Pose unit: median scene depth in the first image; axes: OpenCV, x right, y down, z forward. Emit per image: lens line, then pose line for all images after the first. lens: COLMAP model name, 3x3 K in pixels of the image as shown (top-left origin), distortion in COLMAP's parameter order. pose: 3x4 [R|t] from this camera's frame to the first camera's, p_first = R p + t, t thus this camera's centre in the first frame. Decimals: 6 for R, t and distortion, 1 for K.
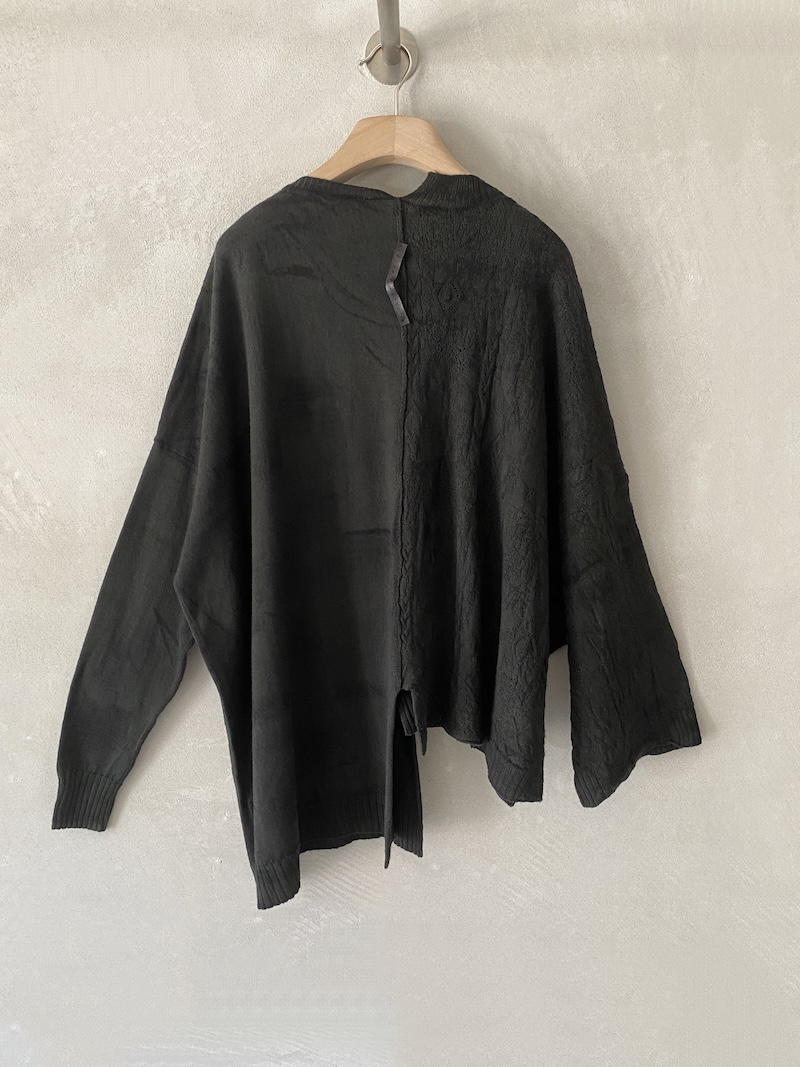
lens RADIAL K [[796.8, 0, 400.0], [0, 796.8, 533.5], [0, 0, 1]] dist [0.088639, -0.205657]
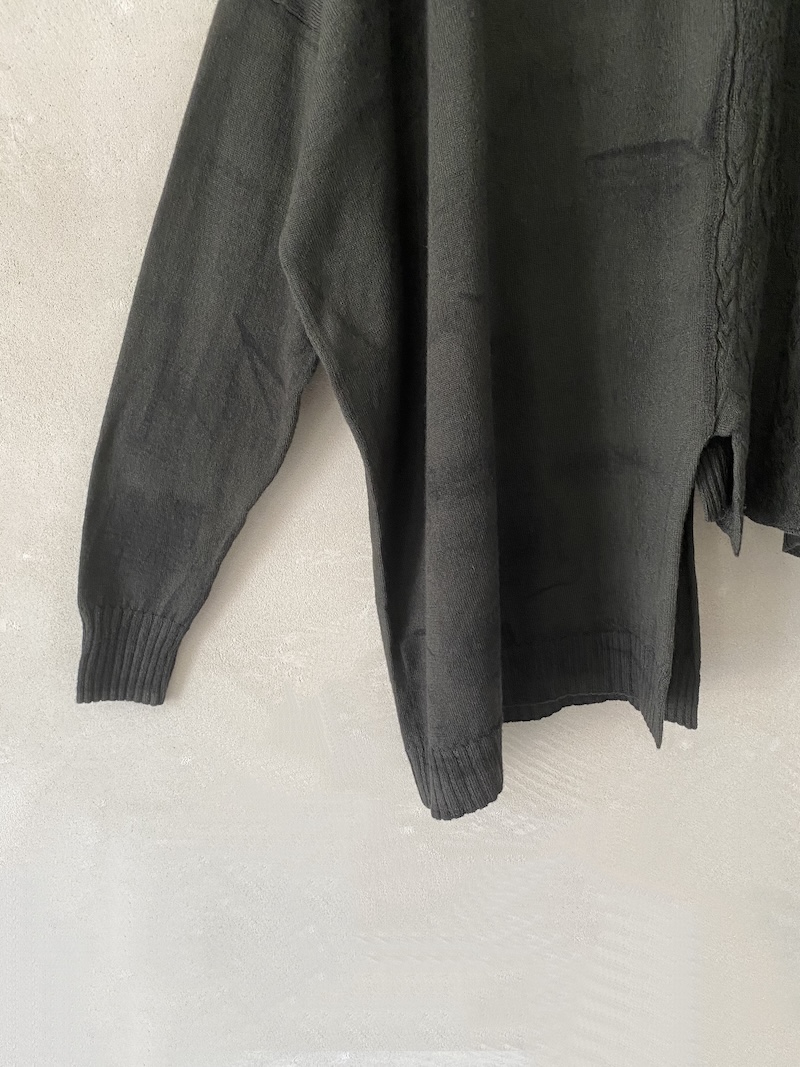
lens RADIAL K [[801.6, 0, 400.0], [0, 801.6, 533.5], [0, 0, 1]] dist [0.009546, -0.001235]
pose [[0.999405, -0.021426, 0.027040, -0.223384], [0.017723, 0.991297, 0.130447, 0.183081], [-0.029600, -0.129890, 0.991086, 0.449660]]
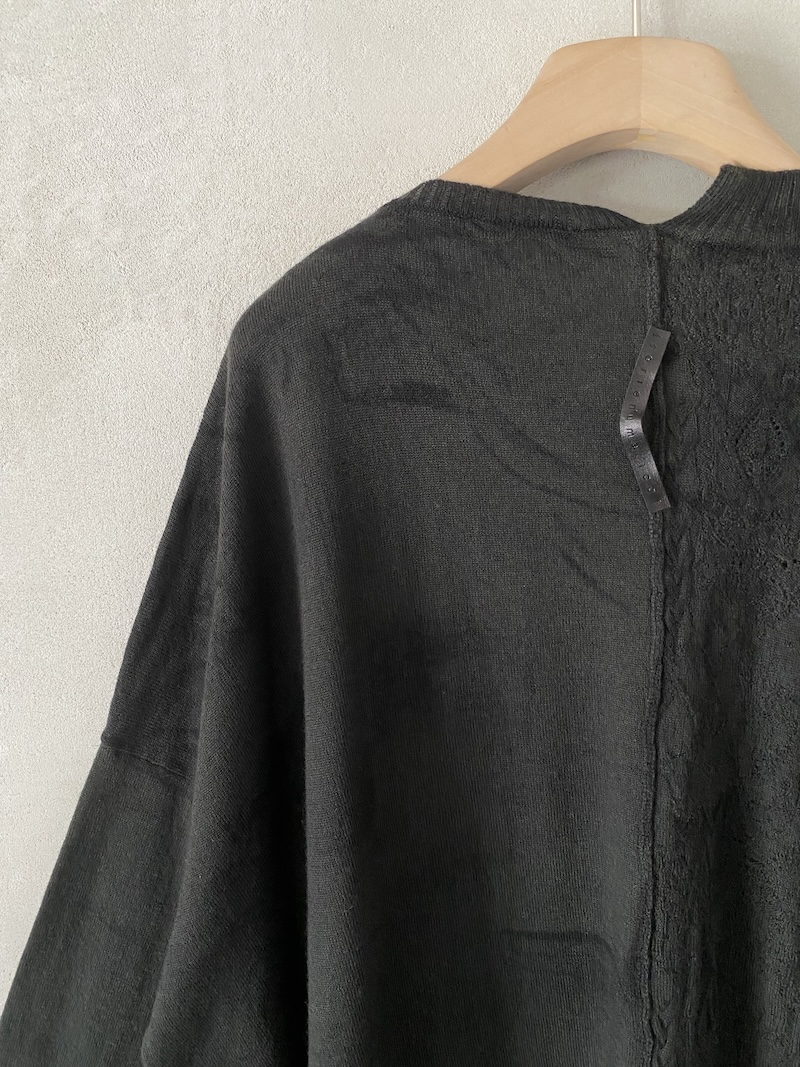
lens RADIAL K [[816.6, 0, 400.0], [0, 816.6, 533.5], [0, 0, 1]] dist [0.005517, -0.007711]
pose [[0.999690, -0.007015, -0.023873, -0.120690], [0.006638, 0.999852, -0.015842, -0.233893], [0.023980, 0.015679, 0.999589, 0.532874]]
